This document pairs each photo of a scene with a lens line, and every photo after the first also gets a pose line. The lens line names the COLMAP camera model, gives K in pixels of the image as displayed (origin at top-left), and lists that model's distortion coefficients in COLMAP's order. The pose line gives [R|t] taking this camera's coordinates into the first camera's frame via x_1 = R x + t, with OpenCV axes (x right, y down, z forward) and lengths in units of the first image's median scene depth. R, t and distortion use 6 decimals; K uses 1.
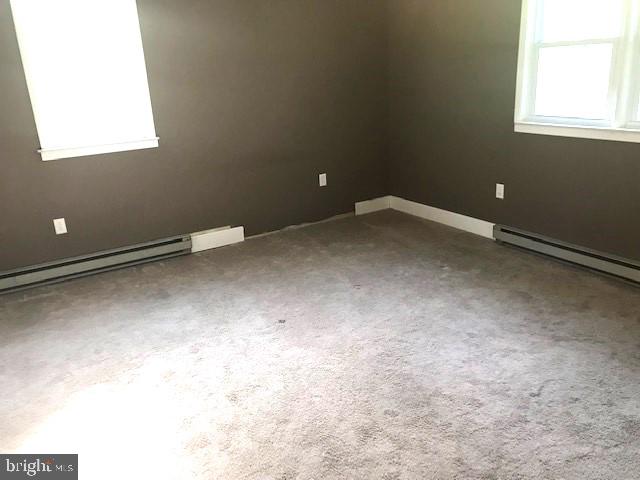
lens RADIAL K [[525.8, 0, 323.0], [0, 525.8, 237.6], [0, 0, 1]] dist [0.061843, -0.127243]
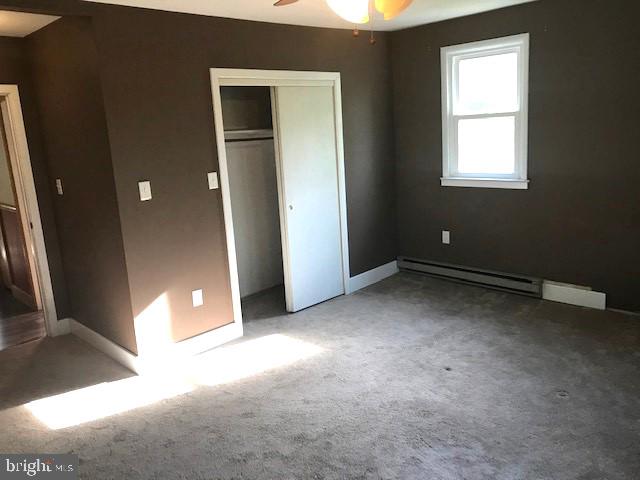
lens RADIAL K [[525.8, 0, 323.0], [0, 525.8, 237.6], [0, 0, 1]] dist [0.061843, -0.127243]
pose [[0.227209, 0.230528, -0.946167, 0.642239], [-0.265751, 0.949380, 0.167494, -0.154674], [0.936884, 0.213389, 0.276971, 0.363205]]
